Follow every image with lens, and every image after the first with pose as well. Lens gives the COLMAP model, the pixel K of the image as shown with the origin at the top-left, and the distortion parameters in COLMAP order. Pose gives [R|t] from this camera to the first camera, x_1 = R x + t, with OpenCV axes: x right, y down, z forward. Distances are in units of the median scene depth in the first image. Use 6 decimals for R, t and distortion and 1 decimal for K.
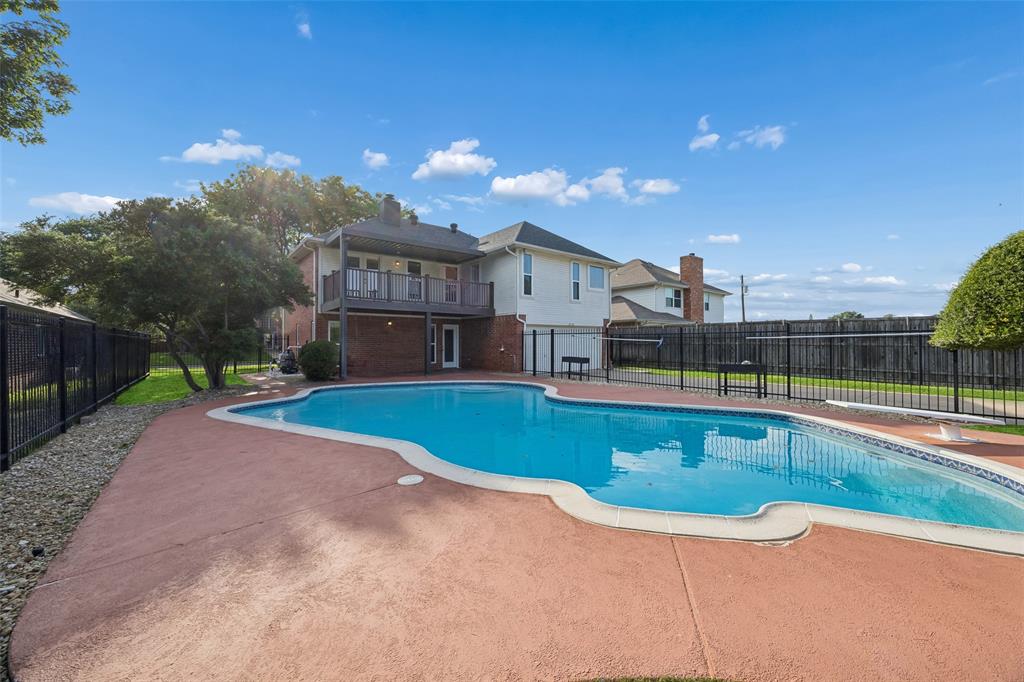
lens RADIAL K [[392.5, 0, 512.0], [0, 392.5, 342.3], [0, 0, 1]] dist [-0.009163, -0.000091]
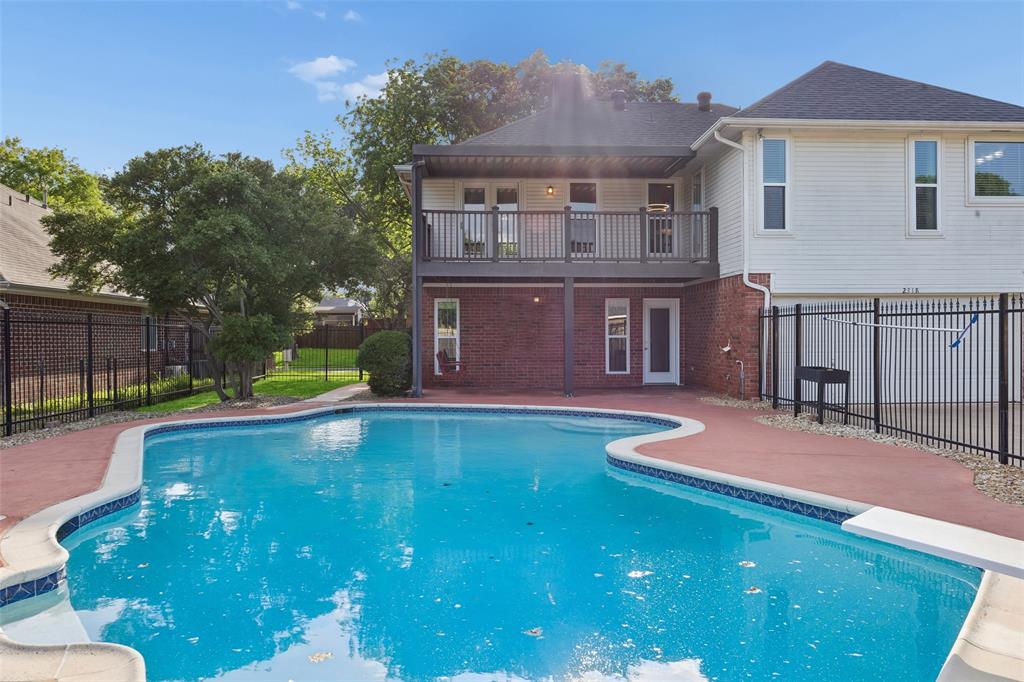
lens RADIAL K [[774.0, 0, 512.3], [0, 774.0, 341.2], [0, 0, 1]] dist [0.006296, 0.000808]
pose [[0.805992, 0.006771, -0.591888, 0.315474], [-0.000608, 0.999944, 0.010612, -0.000421], [0.591927, -0.008194, 0.805950, 0.094078]]
